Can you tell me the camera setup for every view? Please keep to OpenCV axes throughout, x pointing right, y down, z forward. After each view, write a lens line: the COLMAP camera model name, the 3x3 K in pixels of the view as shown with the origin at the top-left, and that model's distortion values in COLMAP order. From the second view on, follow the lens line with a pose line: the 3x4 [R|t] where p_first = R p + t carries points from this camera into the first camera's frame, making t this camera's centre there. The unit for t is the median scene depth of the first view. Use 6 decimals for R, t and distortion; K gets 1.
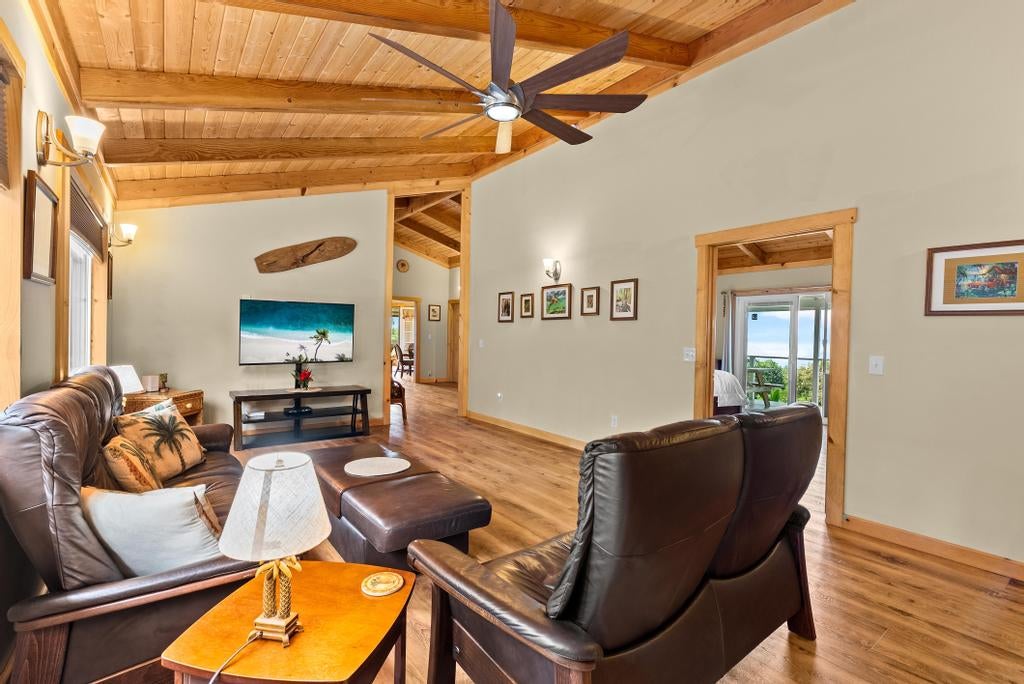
lens RADIAL K [[465.3, 0, 509.7], [0, 465.3, 343.3], [0, 0, 1]] dist [-0.002952, 0.000874]
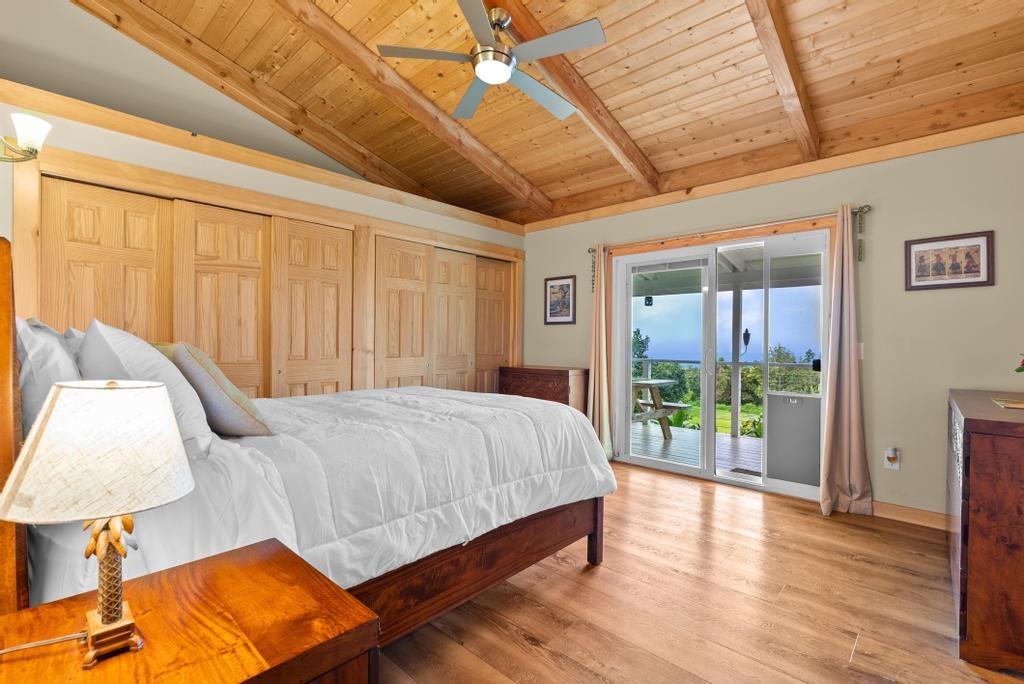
lens RADIAL K [[465.3, 0, 518.2], [0, 465.3, 342.2], [0, 0, 1]] dist [-0.002952, 0.000874]
pose [[0.982601, -0.006052, 0.185629, 0.270628], [0.007582, 0.999943, -0.007537, 0.006059], [-0.185573, 0.008813, 0.982591, 0.470643]]
